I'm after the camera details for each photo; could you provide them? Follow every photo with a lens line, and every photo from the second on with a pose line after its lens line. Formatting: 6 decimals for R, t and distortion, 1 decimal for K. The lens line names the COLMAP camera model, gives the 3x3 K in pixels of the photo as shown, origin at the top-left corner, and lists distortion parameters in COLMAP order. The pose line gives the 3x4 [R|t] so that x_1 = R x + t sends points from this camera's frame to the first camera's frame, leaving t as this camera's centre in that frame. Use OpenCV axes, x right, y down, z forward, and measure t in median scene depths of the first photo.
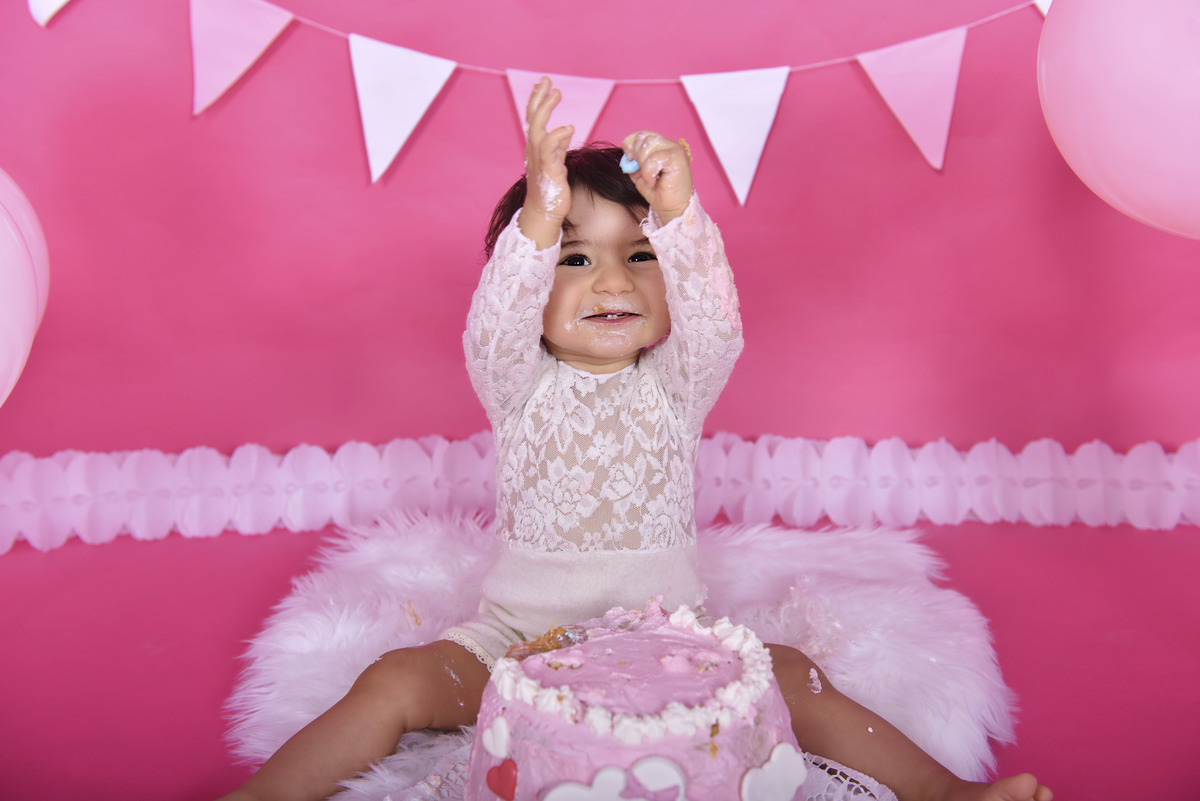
lens RADIAL K [[1263.4, 0, 599.5], [0, 1263.4, 395.6], [0, 0, 1]] dist [0.051060, 0.000000]
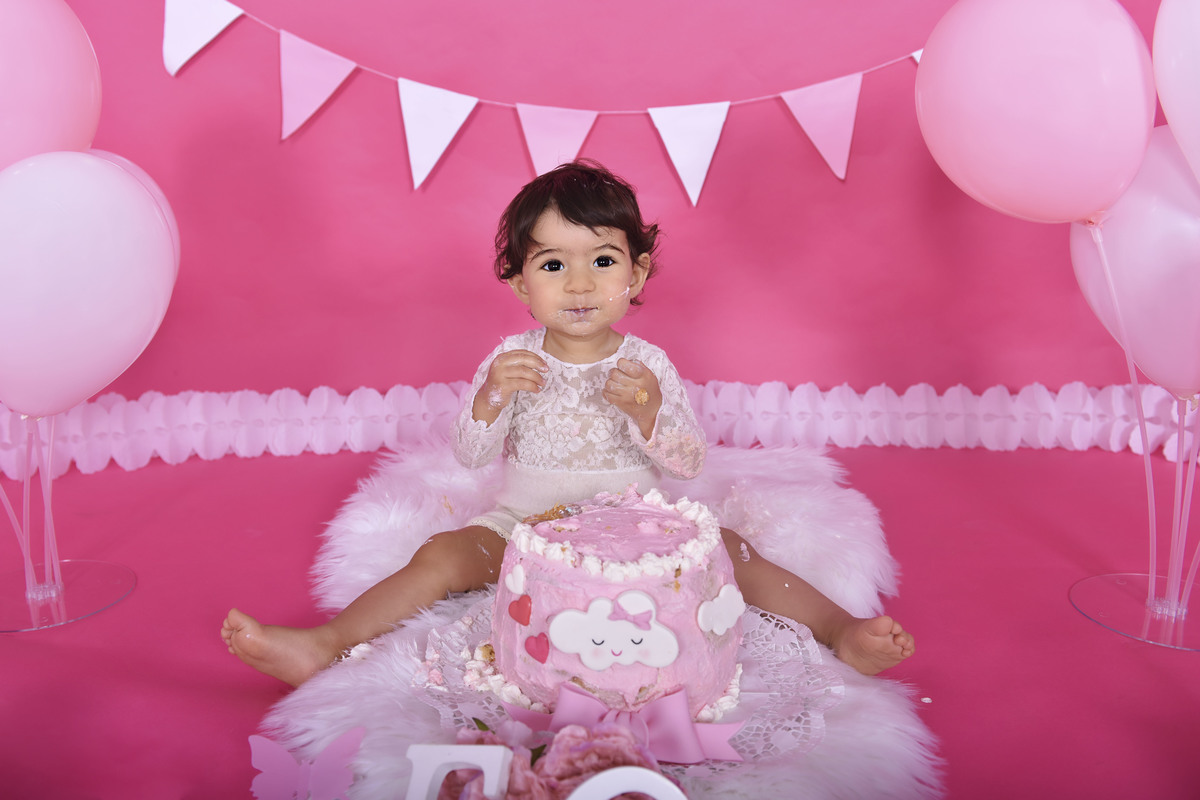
lens RADIAL K [[975.3, 0, 573.8], [0, 975.3, 378.8], [0, 0, 1]] dist [-0.024263, -0.029367]
pose [[0.999978, 0.000825, -0.006570, -0.006367], [-0.000786, 0.999982, 0.005964, 0.024601], [0.006574, -0.005959, 0.999961, -0.016829]]
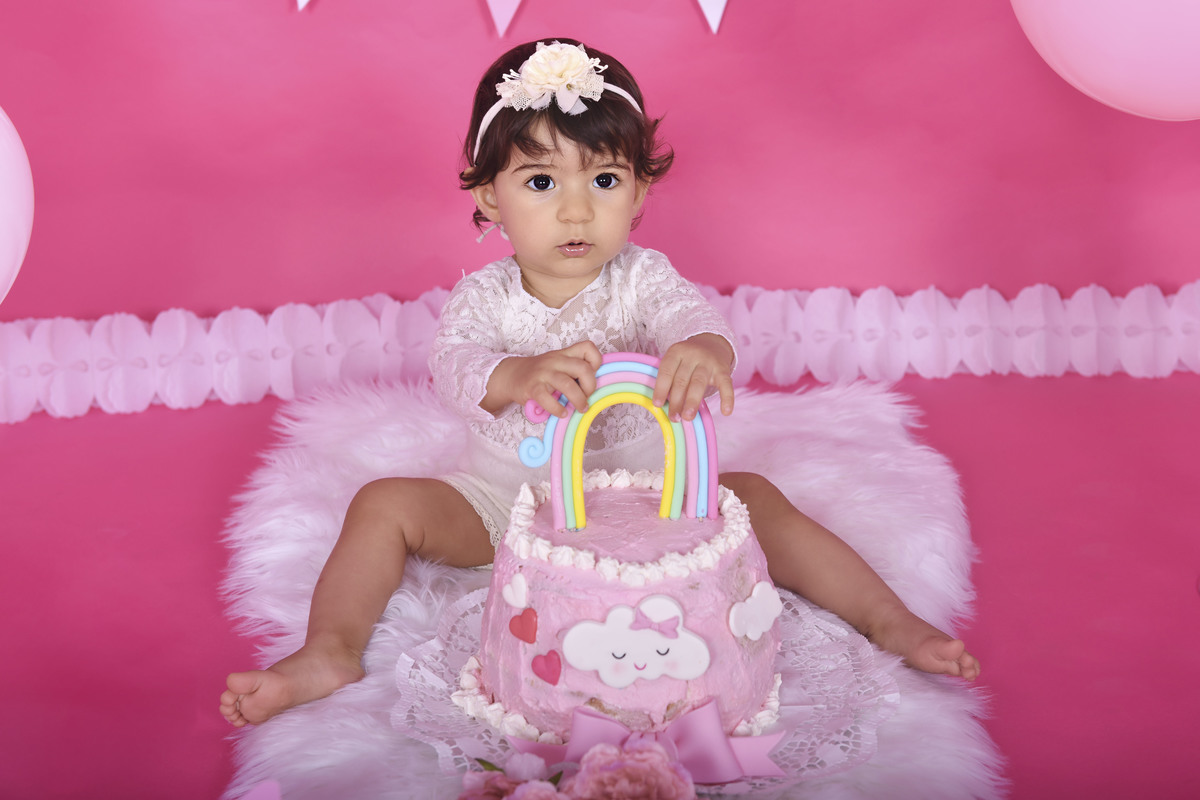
lens RADIAL K [[1807.7, 0, 657.6], [0, 1807.7, 329.5], [0, 0, 1]] dist [0.107073, 0.000000]
pose [[0.996282, -0.022661, 0.083116, -0.043630], [0.015596, 0.996285, 0.084690, -0.052844], [-0.084726, -0.083078, 0.992935, -0.322022]]
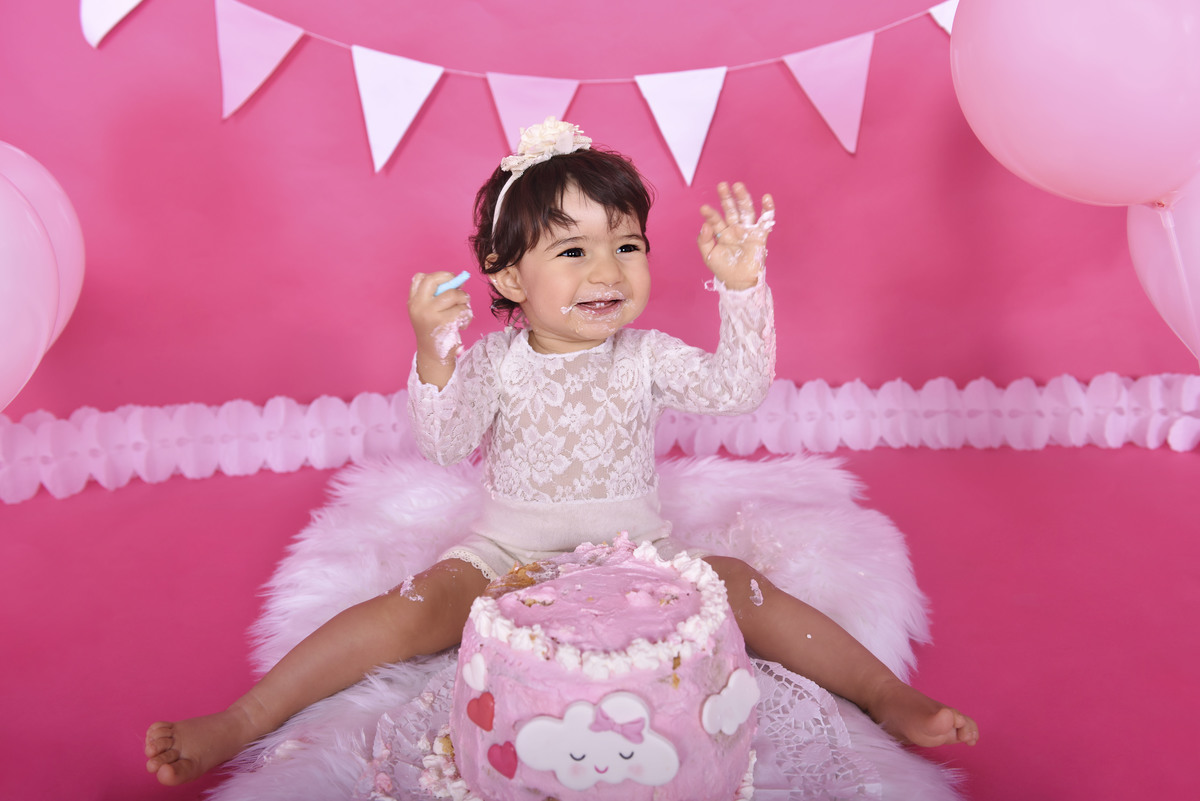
lens RADIAL K [[967.2, 0, 599.1], [0, 967.2, 397.5], [0, 0, 1]] dist [-0.015392, -0.027562]
pose [[0.999552, -0.022344, 0.019935, 0.006591], [0.021246, 0.998333, 0.053667, -0.003142], [-0.021101, -0.053220, 0.998360, 0.093116]]
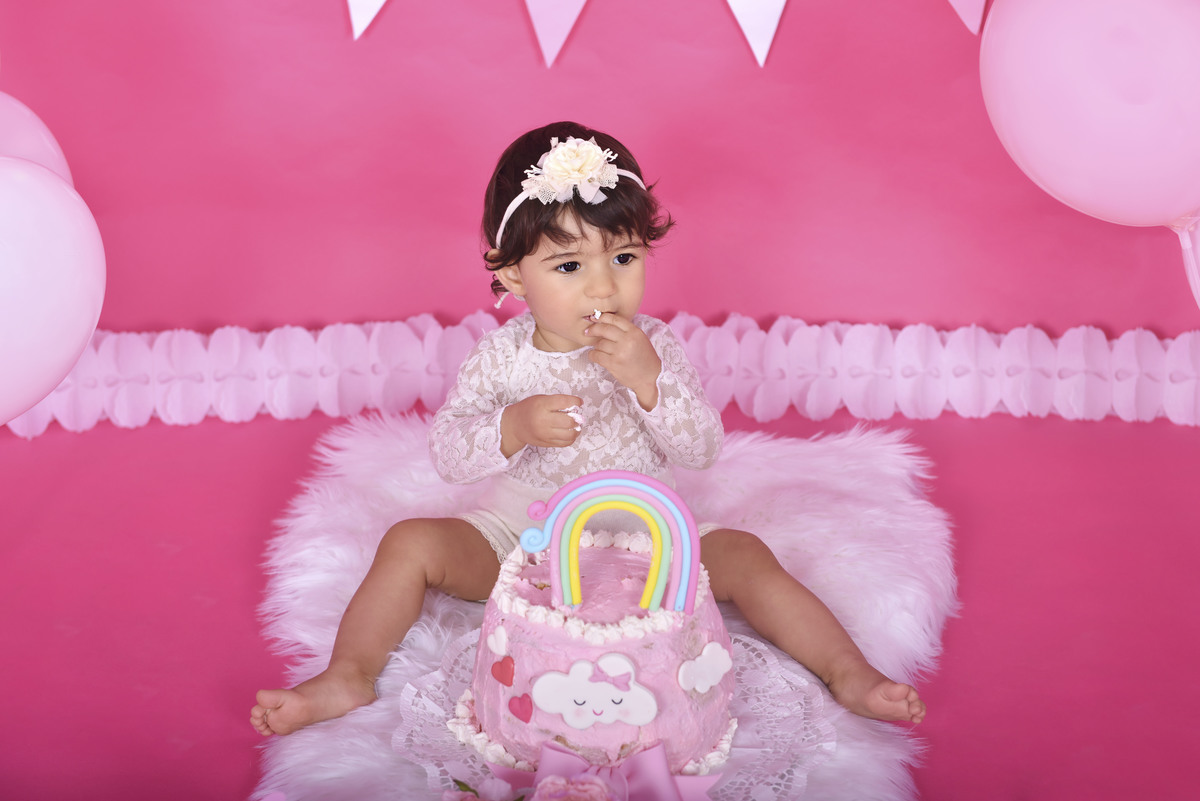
lens RADIAL K [[2222.2, 0, 603.7], [0, 2222.2, 400.7], [0, 0, 1]] dist [0.061526, 0.000000]
pose [[0.999694, 0.009877, -0.022696, 0.039929], [-0.006041, 0.986563, 0.163269, -0.183163], [0.024003, -0.163081, 0.986321, -0.645484]]
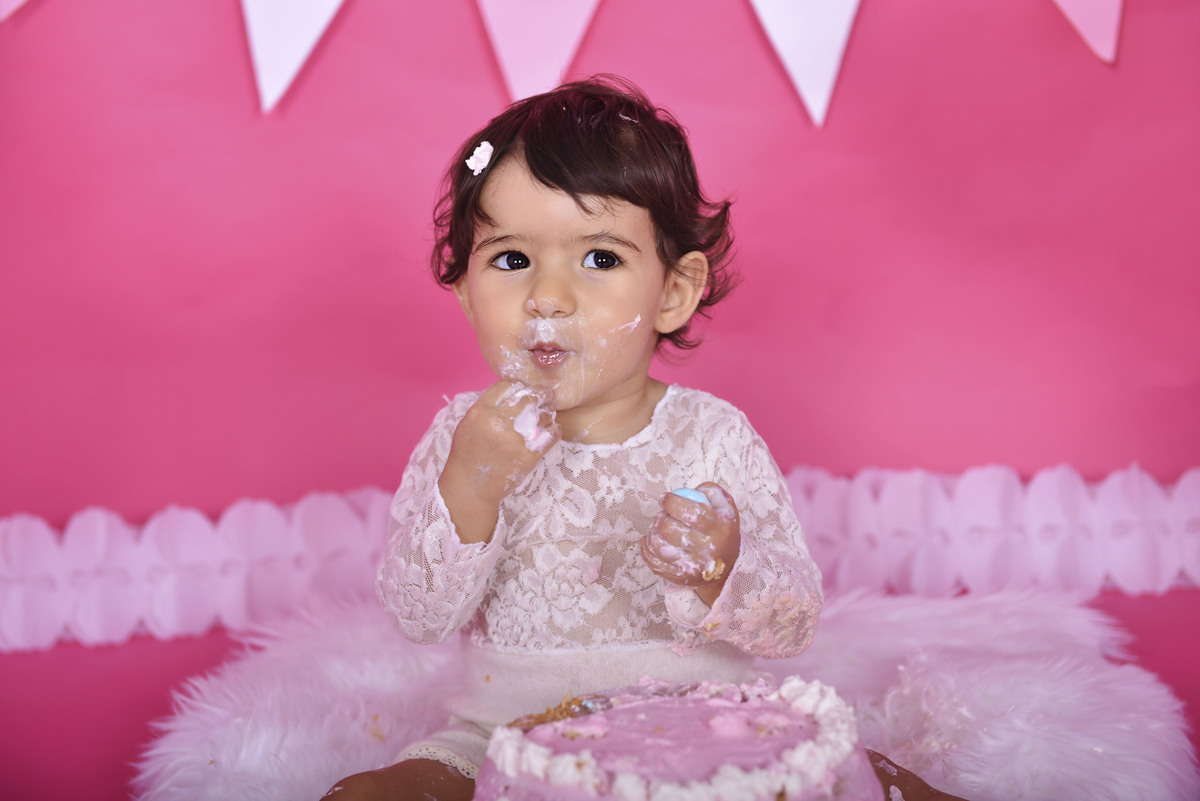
lens RADIAL K [[2222.2, 0, 596.3], [0, 2222.2, 394.9], [0, 0, 1]] dist [0.061526, 0.000000]
pose [[0.999335, -0.035939, -0.006089, -0.002116], [0.035707, 0.998758, -0.034756, 0.029209], [0.007331, 0.034516, 0.999377, -0.176004]]
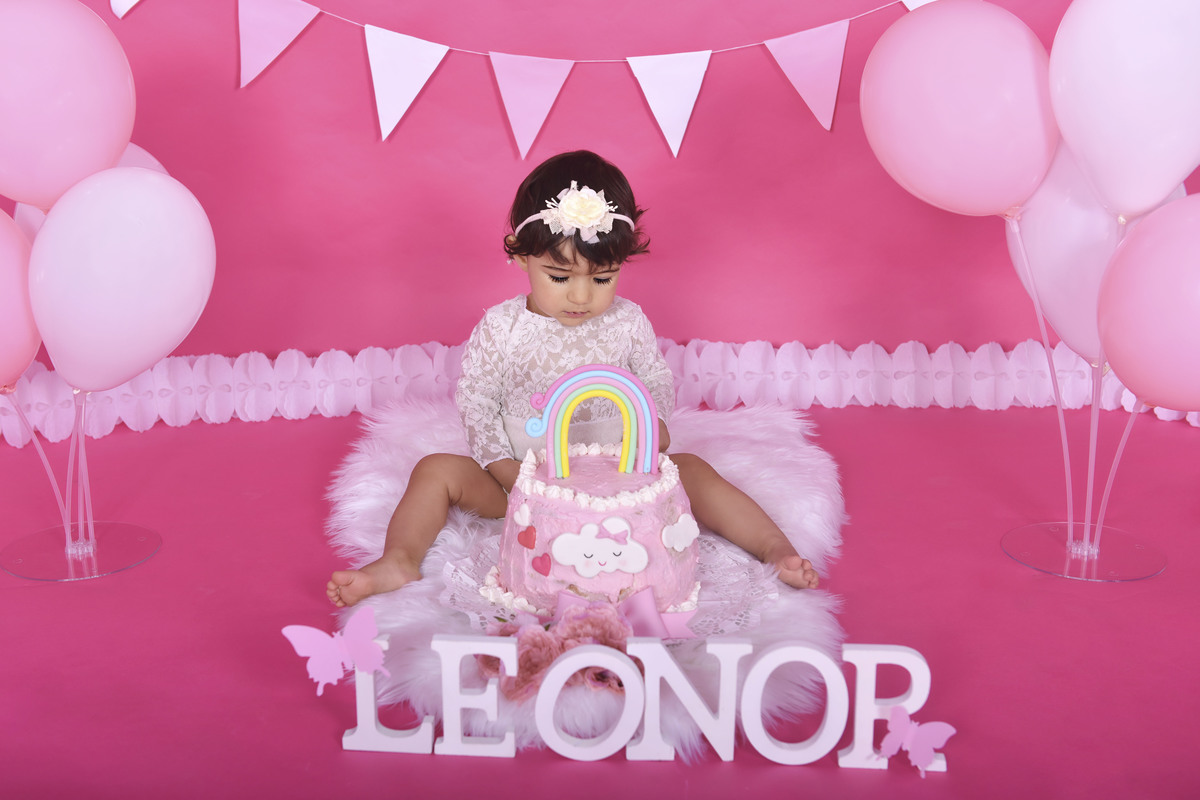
lens RADIAL K [[1522.0, 0, 564.3], [0, 1522.0, 364.5], [0, 0, 1]] dist [0.066039, 0.000000]
pose [[0.999741, -0.006578, 0.021791, -0.035049], [0.005498, 0.998772, 0.049231, -0.021023], [-0.022088, -0.049099, 0.998550, -0.556449]]
